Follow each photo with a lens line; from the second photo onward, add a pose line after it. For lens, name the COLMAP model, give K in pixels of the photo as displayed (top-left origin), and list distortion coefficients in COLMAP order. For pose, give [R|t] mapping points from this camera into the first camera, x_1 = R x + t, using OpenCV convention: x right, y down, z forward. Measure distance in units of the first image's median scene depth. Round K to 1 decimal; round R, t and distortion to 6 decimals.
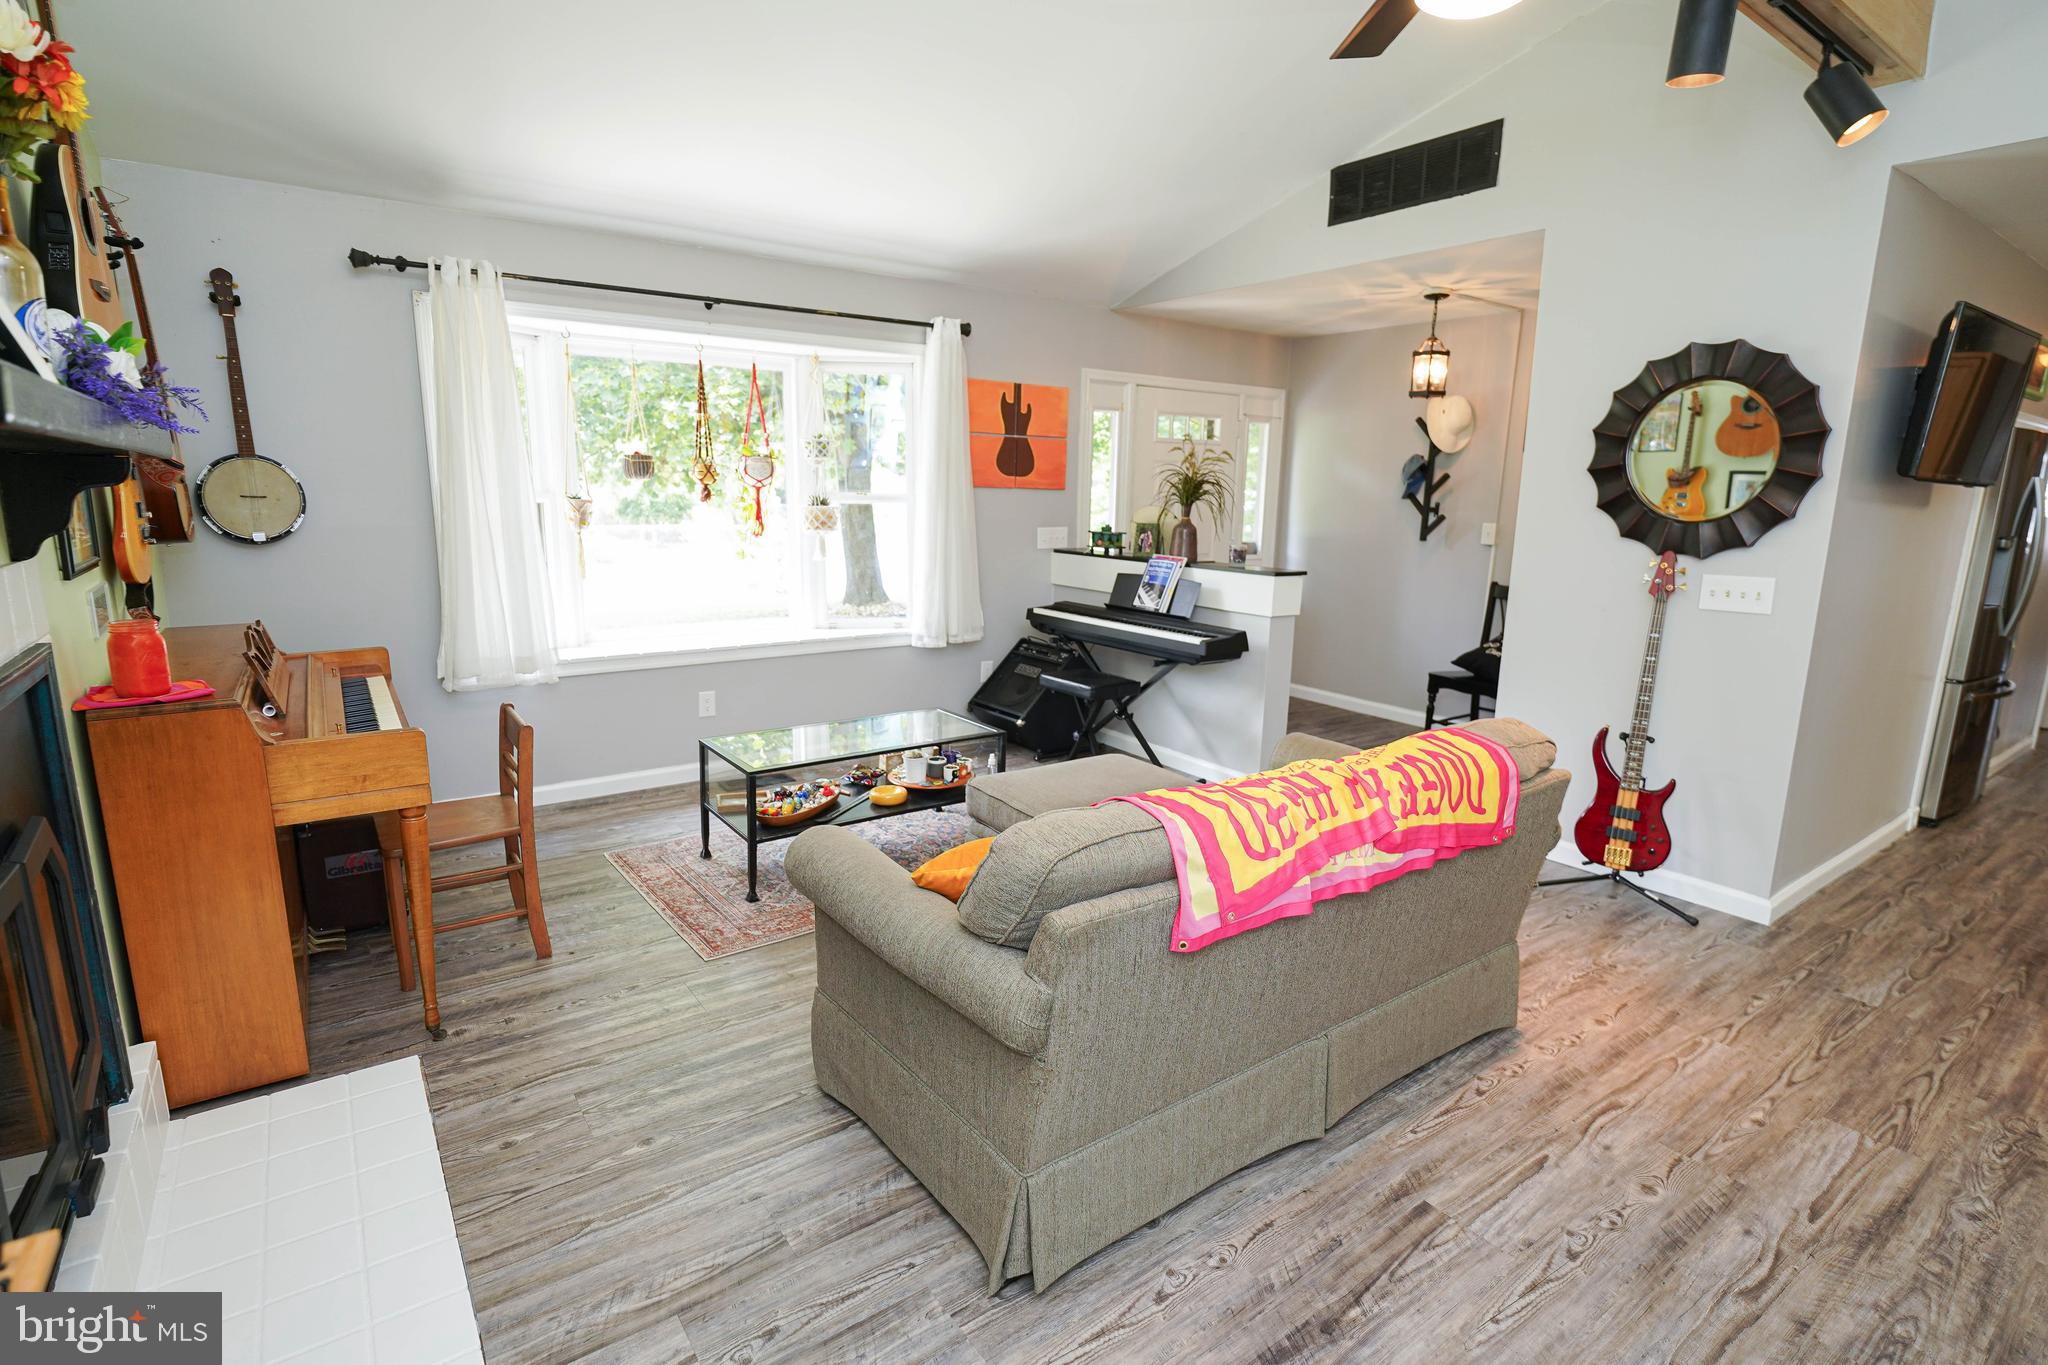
lens RADIAL K [[986.4, 0, 1019.8], [0, 986.4, 682.7], [0, 0, 1]] dist [-0.016388, 0.002550]
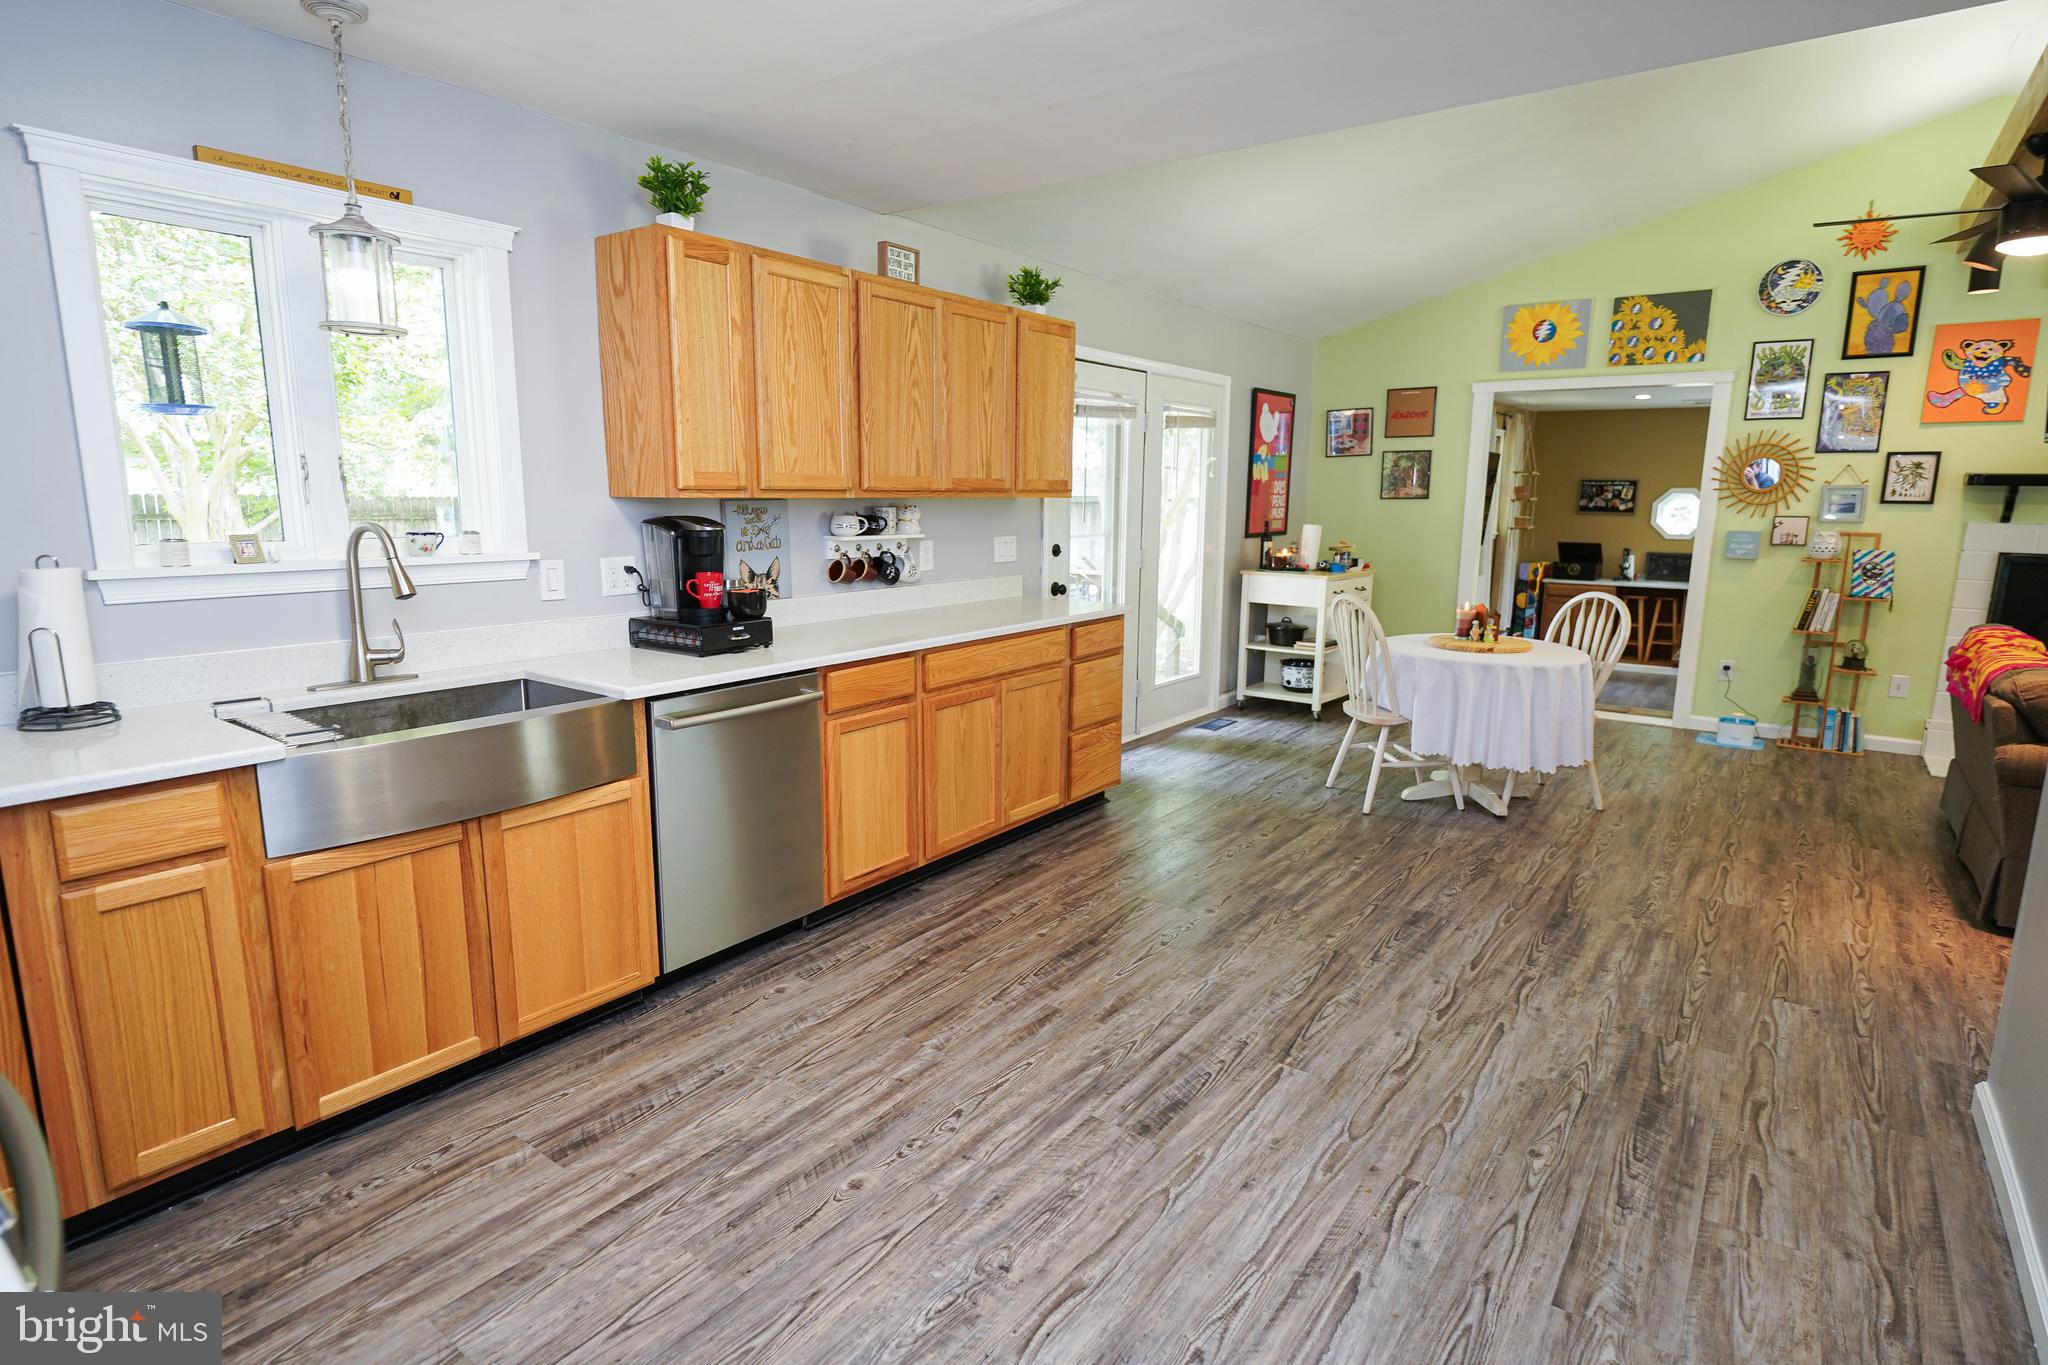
lens RADIAL K [[1057.3, 0, 1025.2], [0, 1057.3, 684.1], [0, 0, 1]] dist [-0.003787, 0.000873]
pose [[-0.951333, 0.030311, -0.306672, 1.524581], [-0.085125, 0.930583, 0.356046, -0.220518], [0.296176, 0.364823, -0.882714, 1.273921]]
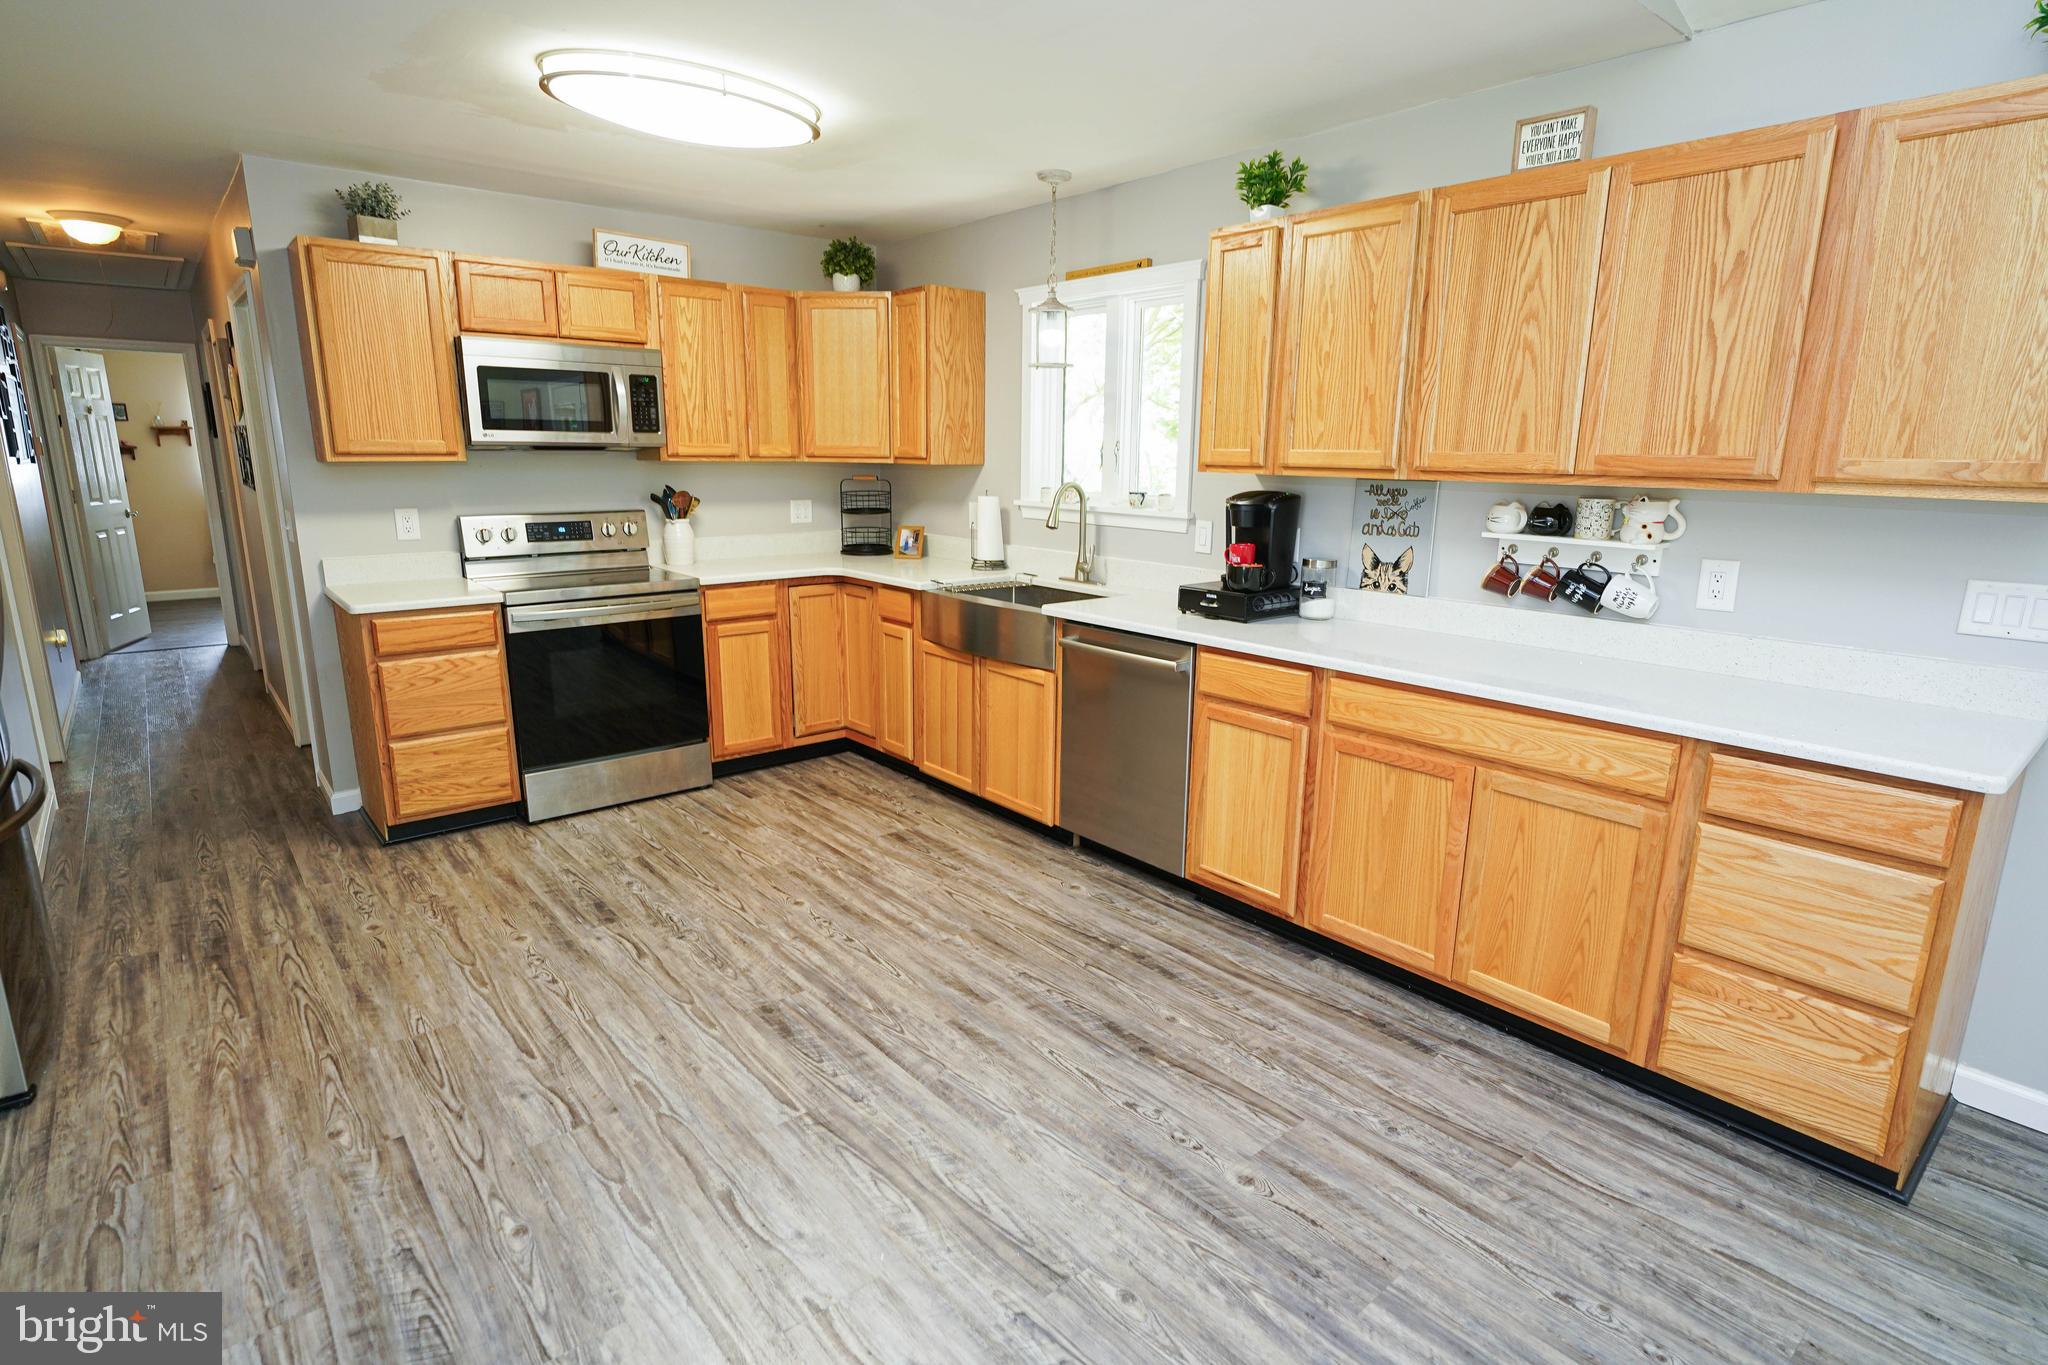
lens RADIAL K [[1031.2, 0, 1016.8], [0, 1031.2, 681.4], [0, 0, 1]] dist [-0.005905, 0.000884]
pose [[-0.076467, -0.239127, 0.967973, 0.556645], [0.183232, 0.950911, 0.249387, -0.114840], [-0.980091, 0.196434, -0.028898, 0.599345]]
